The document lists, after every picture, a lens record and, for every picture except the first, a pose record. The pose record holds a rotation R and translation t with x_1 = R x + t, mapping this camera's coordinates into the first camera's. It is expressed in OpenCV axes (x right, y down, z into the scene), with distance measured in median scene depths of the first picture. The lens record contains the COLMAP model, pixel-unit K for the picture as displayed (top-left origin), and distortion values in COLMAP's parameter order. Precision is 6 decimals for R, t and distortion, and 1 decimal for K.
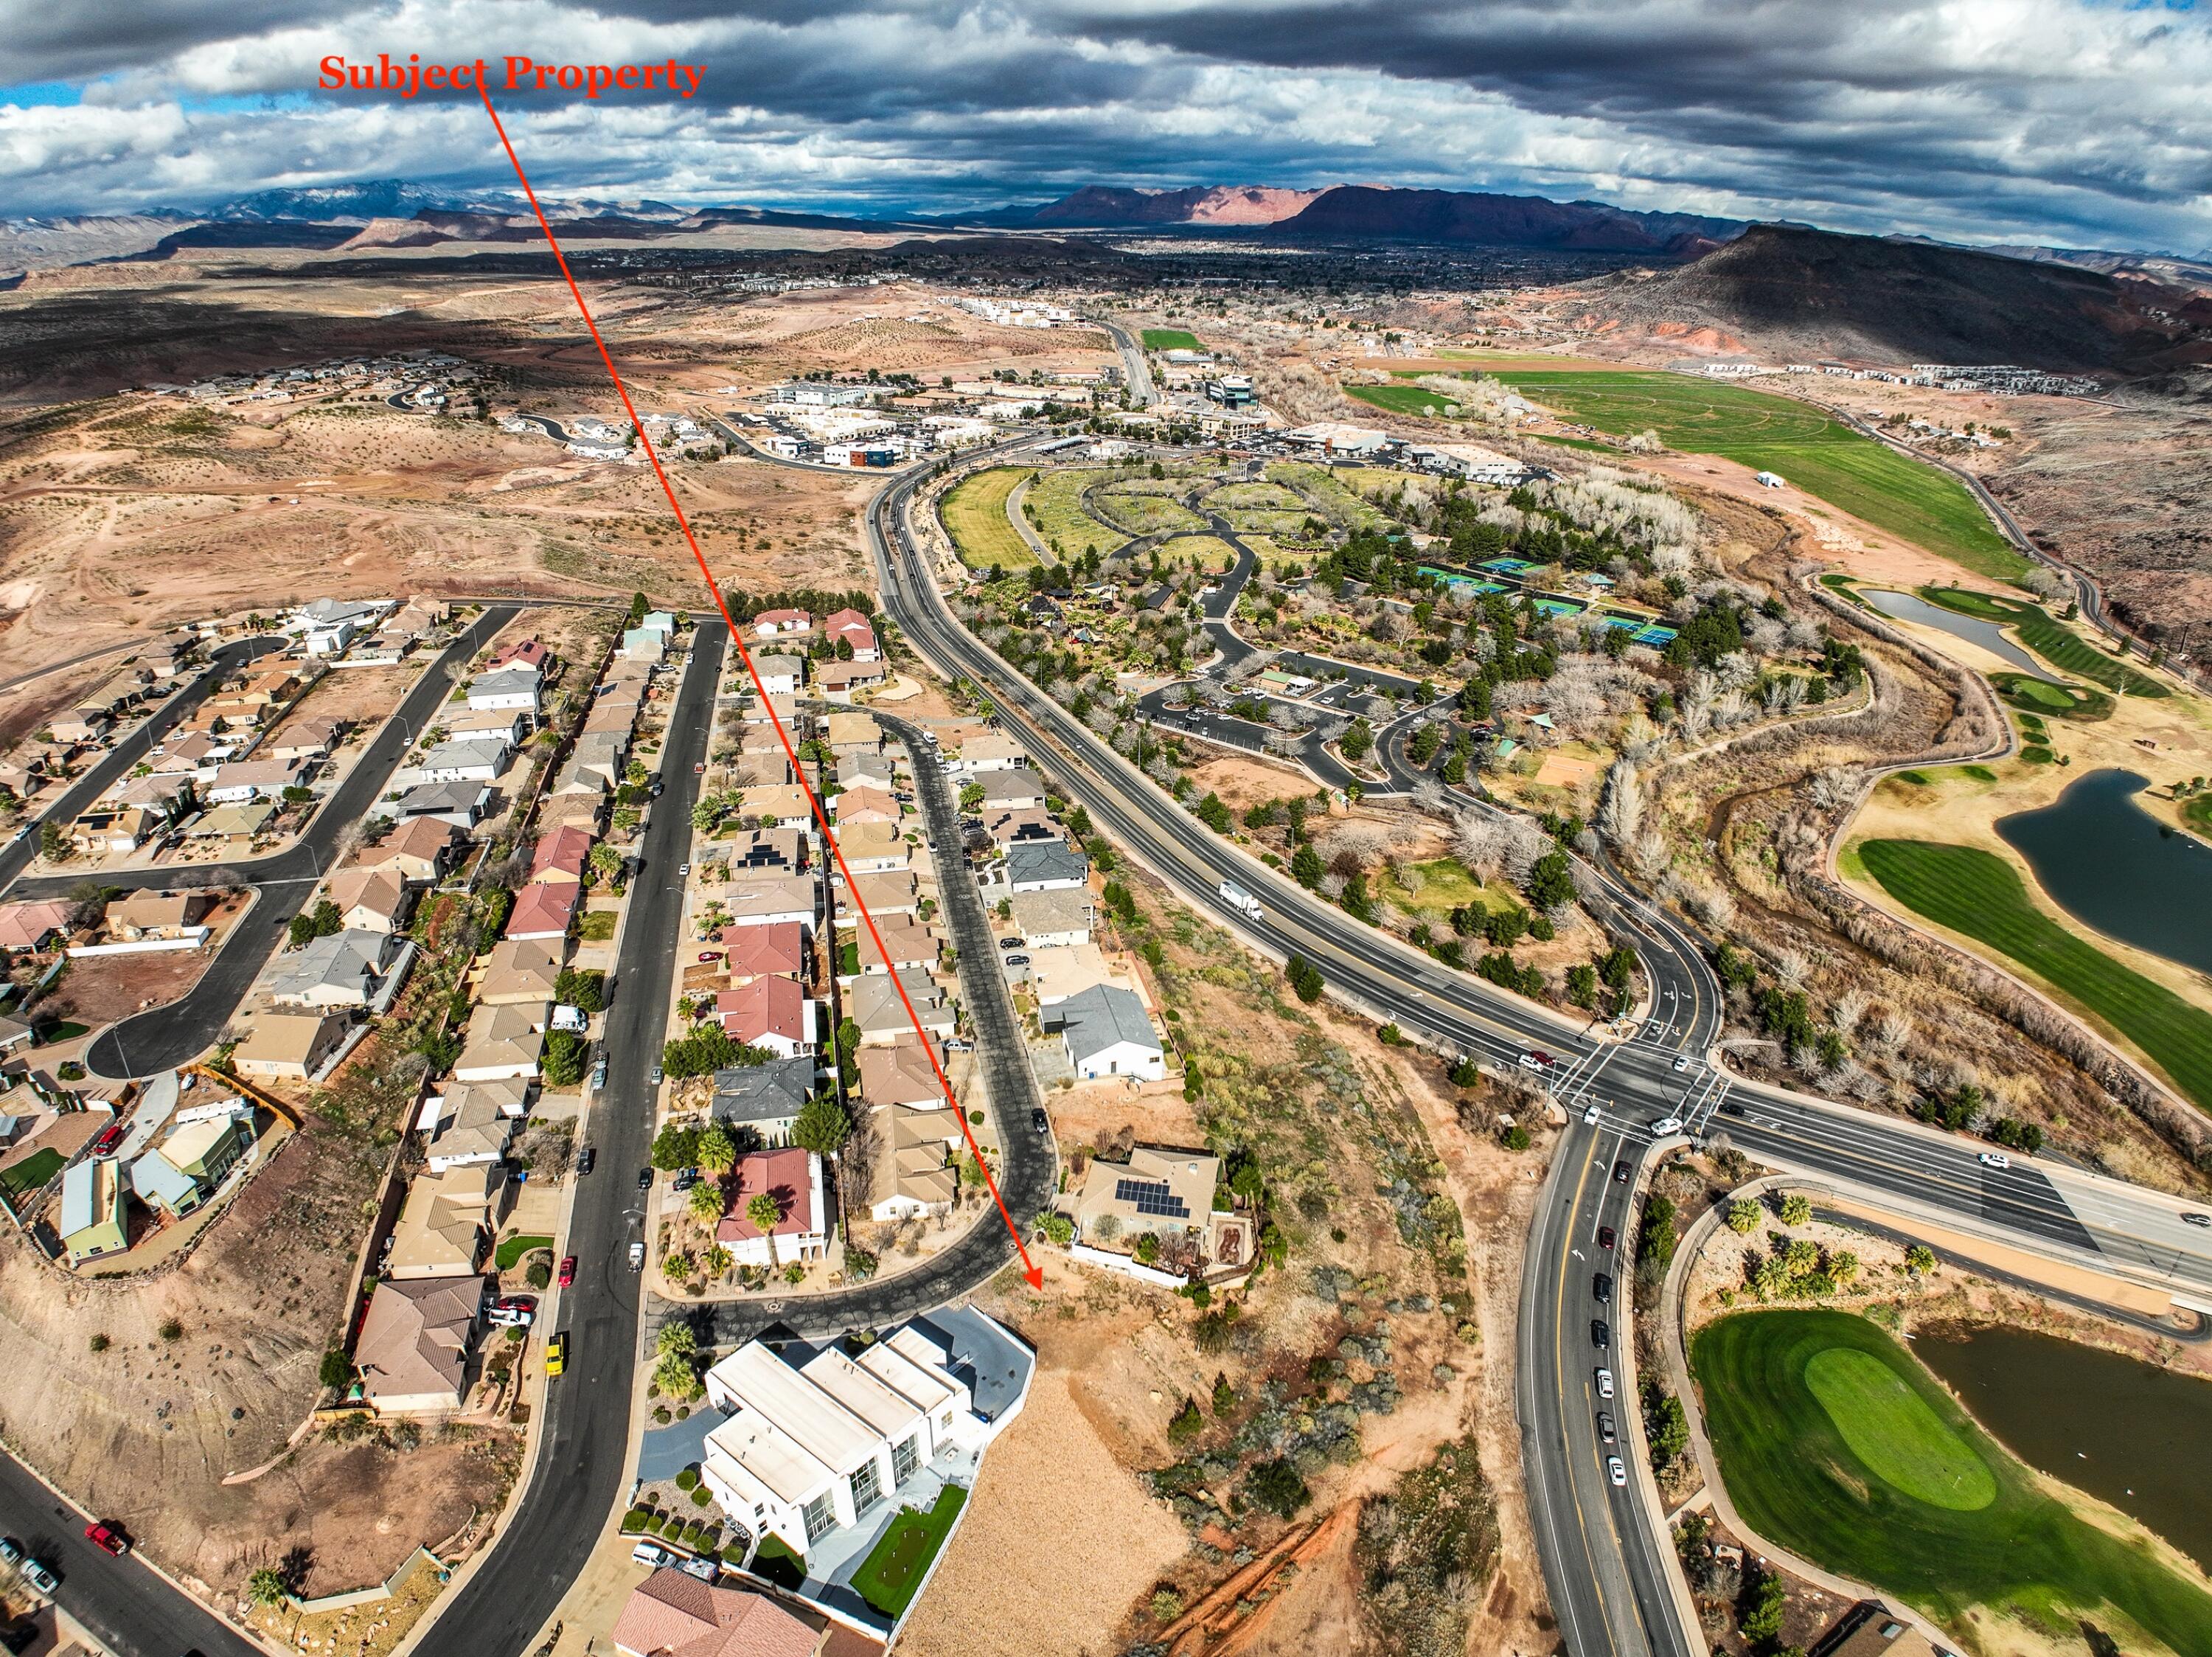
lens RADIAL K [[1377.2, 0, 1110.7], [0, 1377.2, 790.8], [0, 0, 1]] dist [-0.177646, 0.022971]
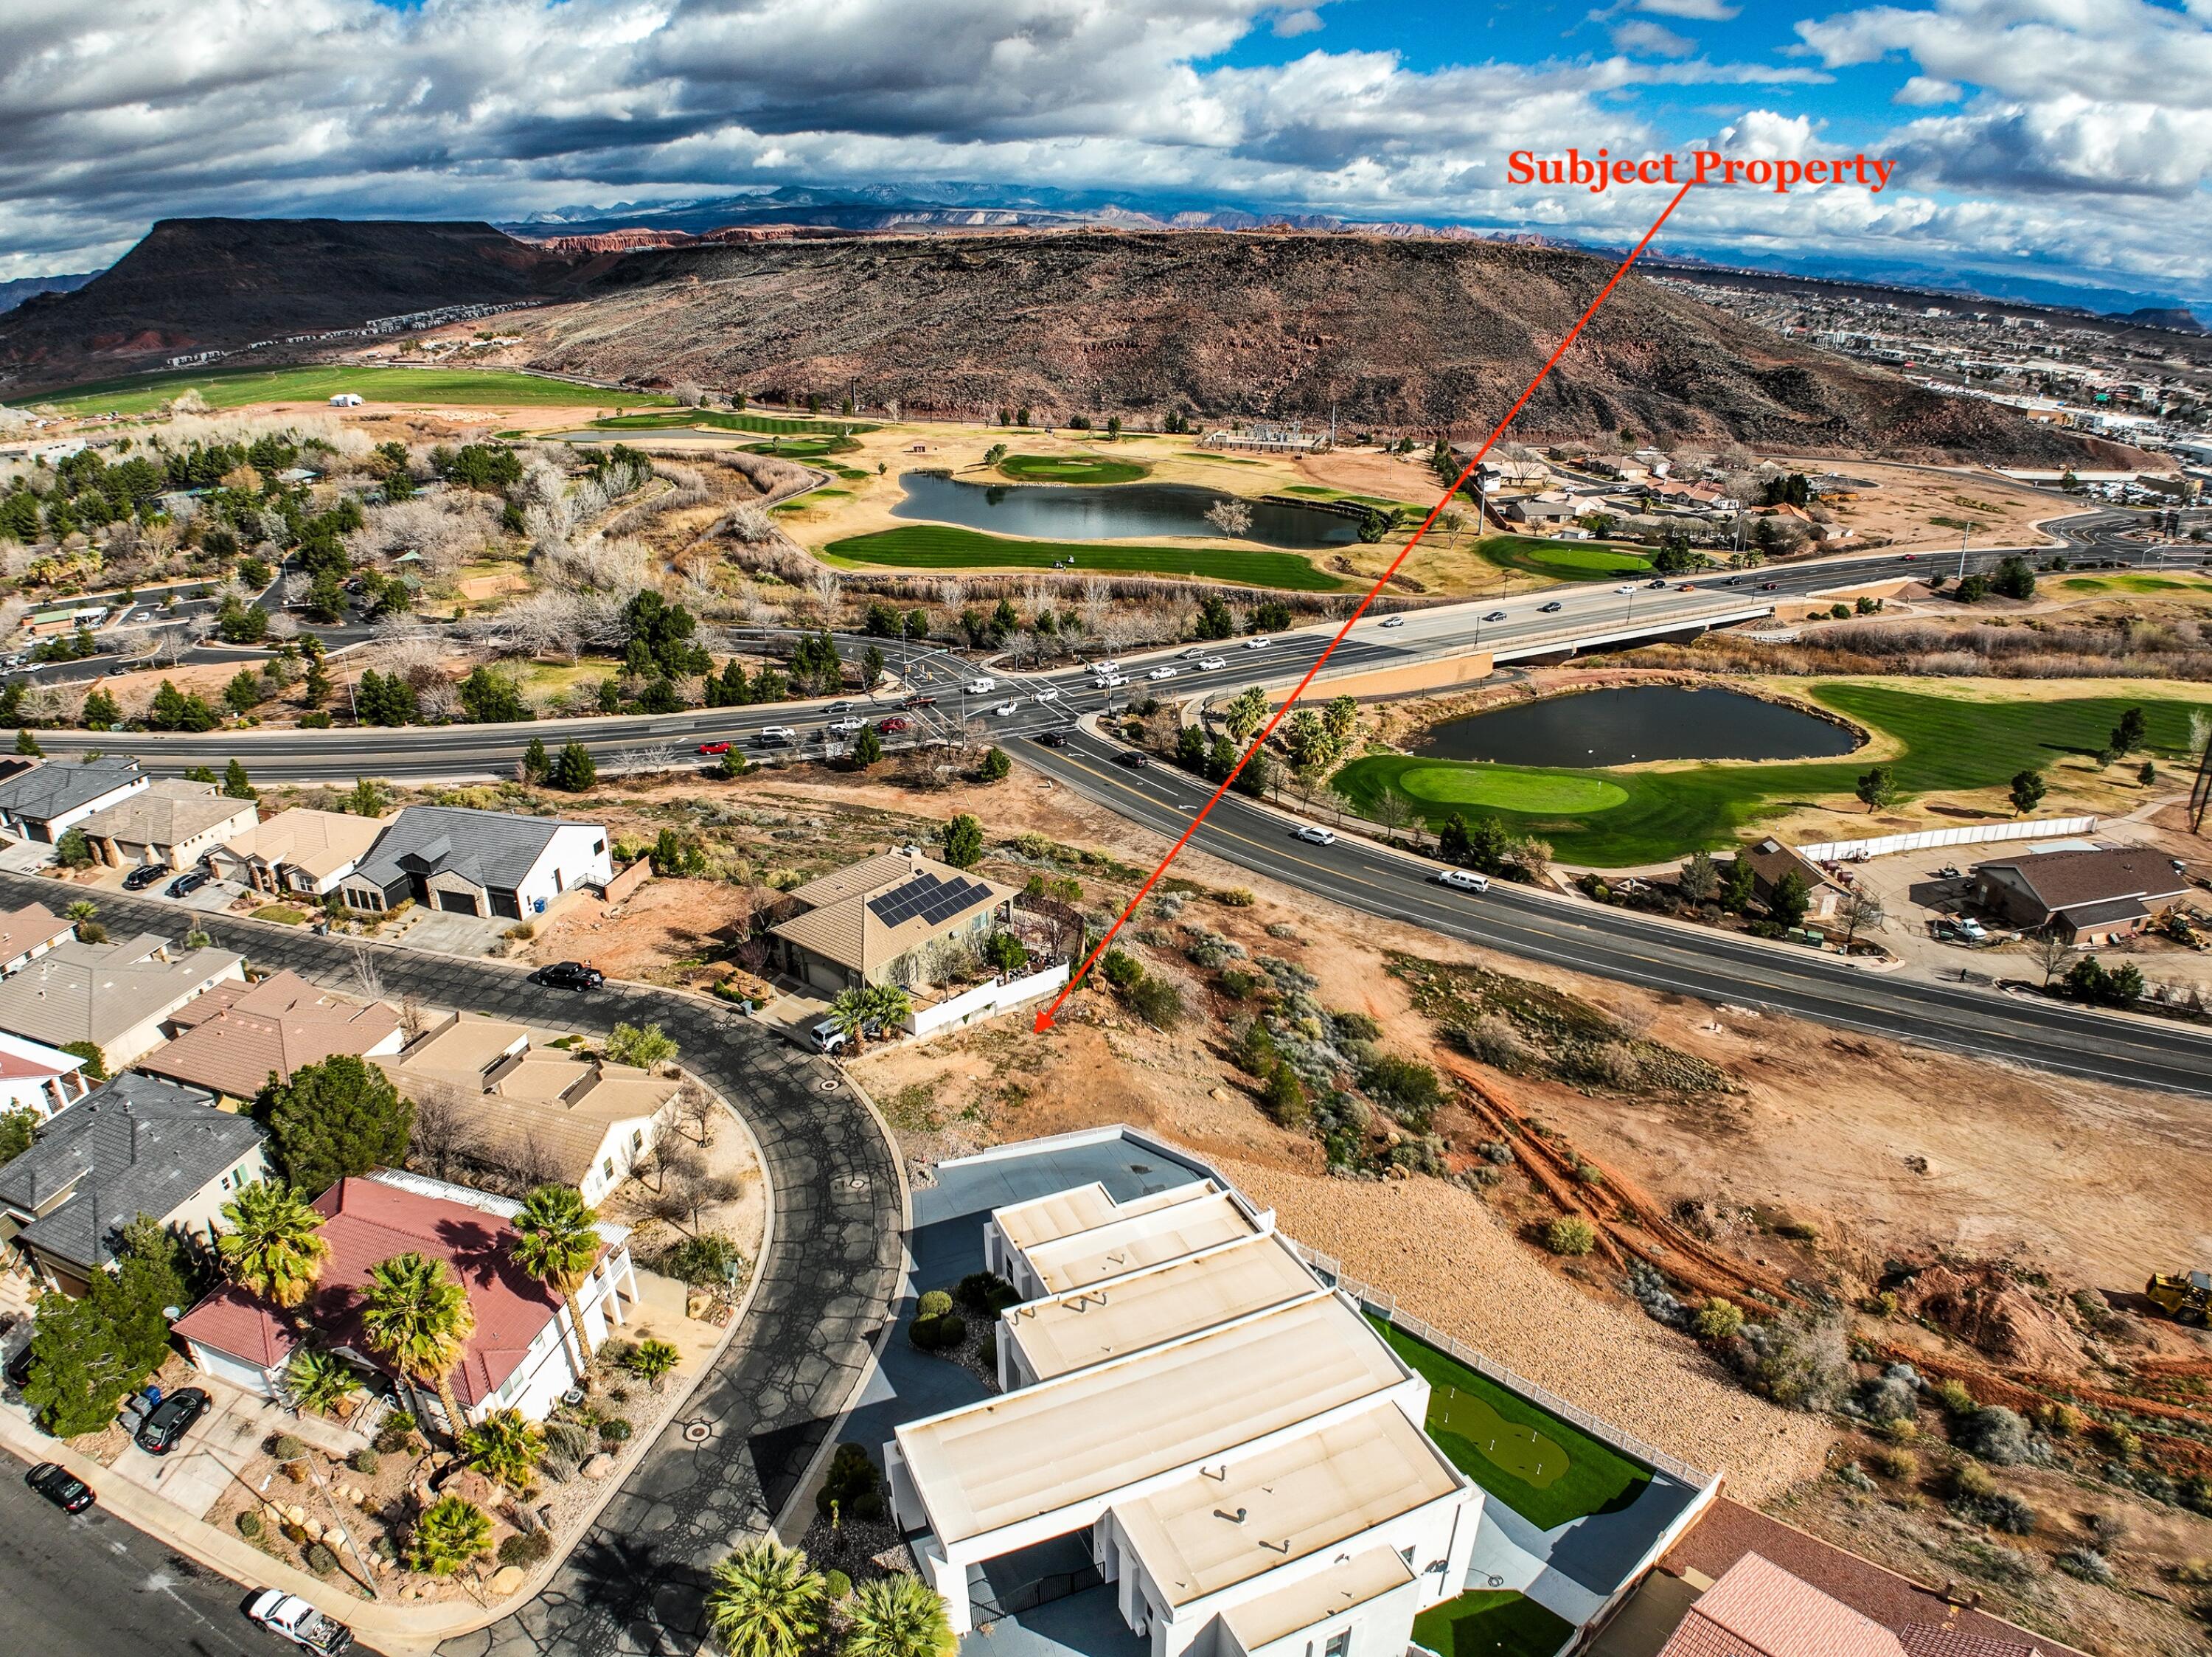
lens RADIAL K [[1377.2, 0, 1099.0], [0, 1377.2, 809.8], [0, 0, 1]] dist [-0.177646, 0.022971]
pose [[0.454931, -0.347303, 0.820011, -0.363910], [0.350519, 0.916321, 0.193631, 0.155792], [-0.818642, 0.199341, 0.538599, 0.542029]]
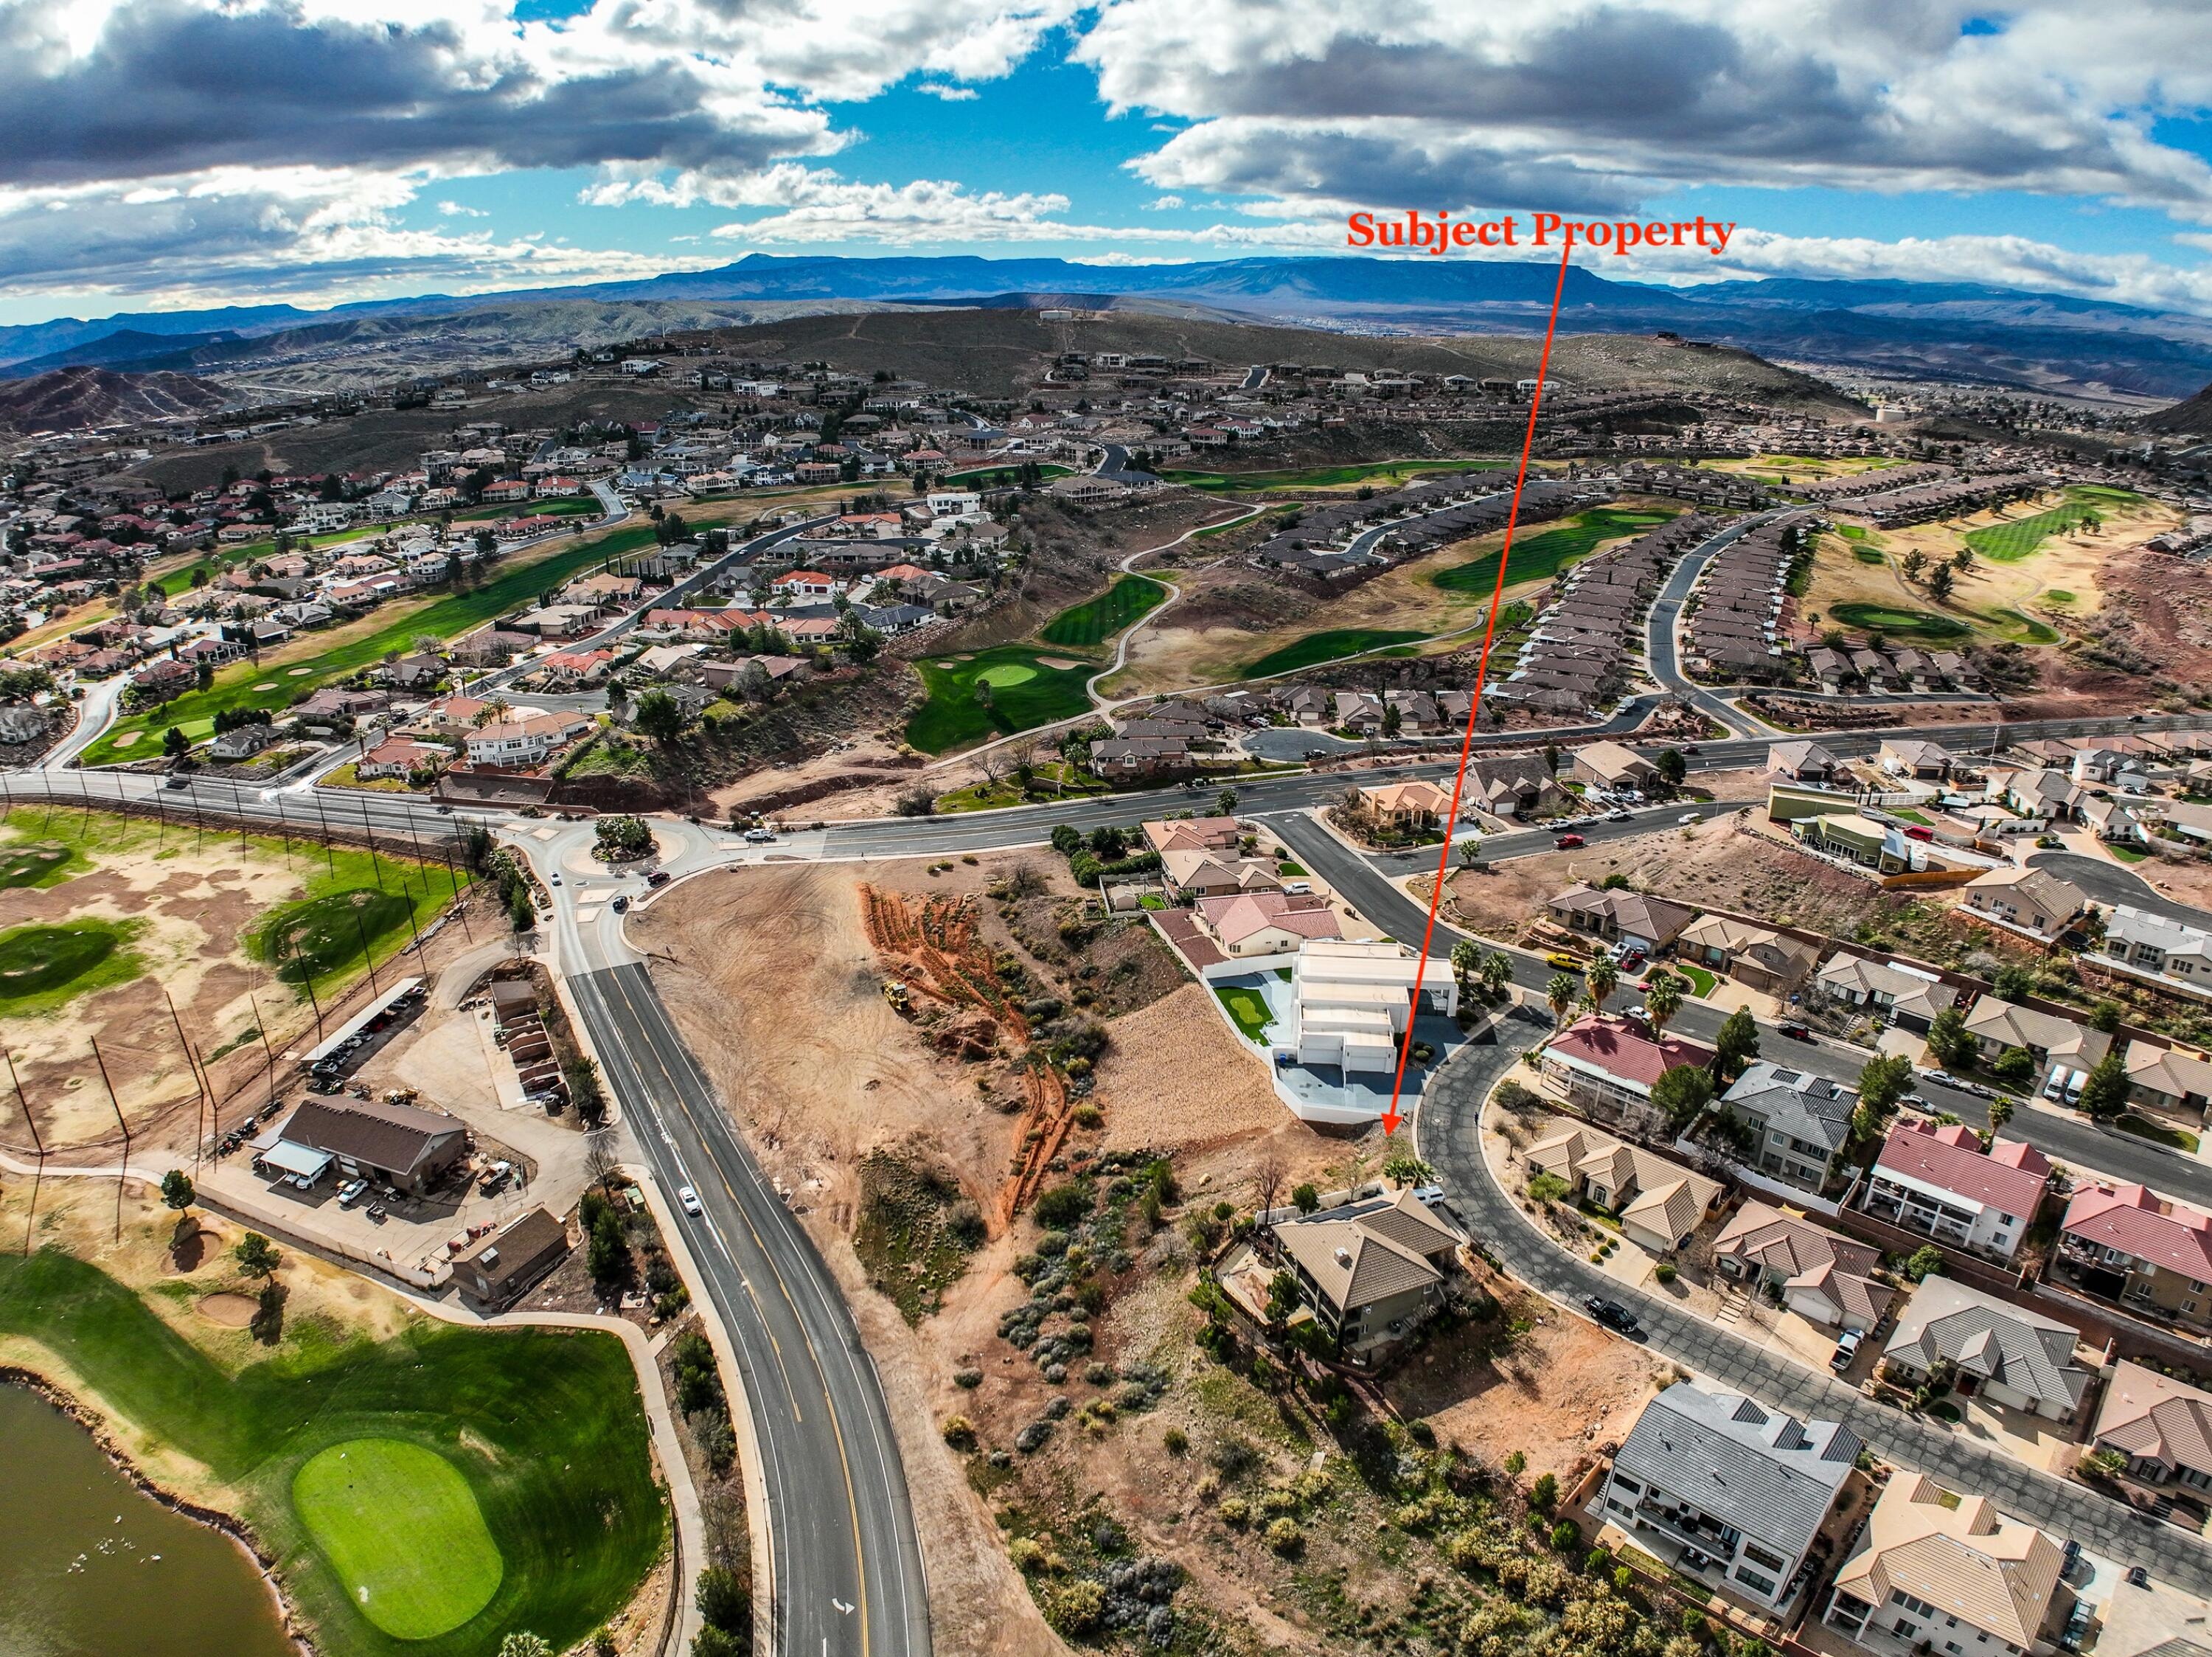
lens RADIAL K [[1377.2, 0, 1104.3], [0, 1377.2, 787.1], [0, 0, 1]] dist [-0.177646, 0.022971]
pose [[-0.839102, 0.171444, -0.516251, 0.464059], [-0.221906, 0.758598, 0.612607, -0.311734], [0.496654, 0.628599, -0.598496, 1.107978]]
